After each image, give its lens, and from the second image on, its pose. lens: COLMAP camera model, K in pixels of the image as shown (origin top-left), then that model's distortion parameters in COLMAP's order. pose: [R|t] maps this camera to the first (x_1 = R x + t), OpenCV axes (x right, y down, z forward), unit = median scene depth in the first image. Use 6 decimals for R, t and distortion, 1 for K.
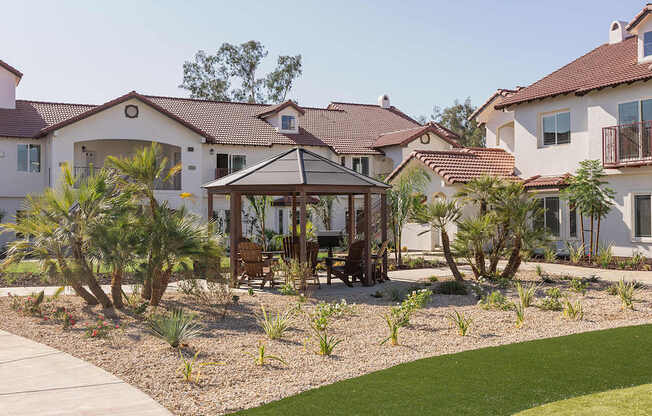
lens RADIAL K [[708.2, 0, 306.7], [0, 708.2, 204.3], [0, 0, 1]] dist [-0.023755, 0.000000]
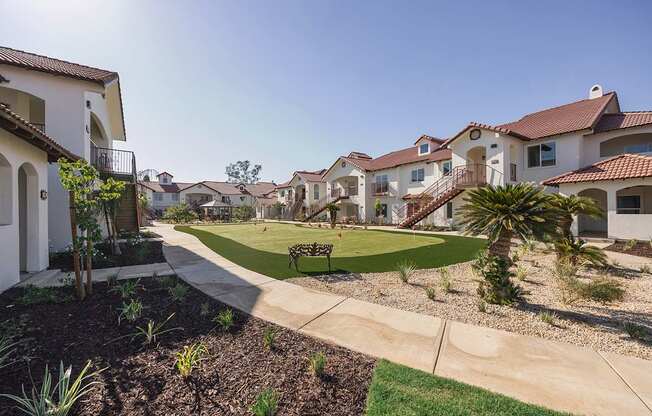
lens RADIAL K [[267.6, 0, 321.9], [0, 267.6, 203.2], [0, 0, 1]] dist [-0.006896, -0.001780]
pose [[0.994965, 0.003306, 0.100171, 0.291655], [-0.002028, 0.999915, -0.012855, -0.010505], [-0.100205, 0.012587, 0.994887, -0.609954]]
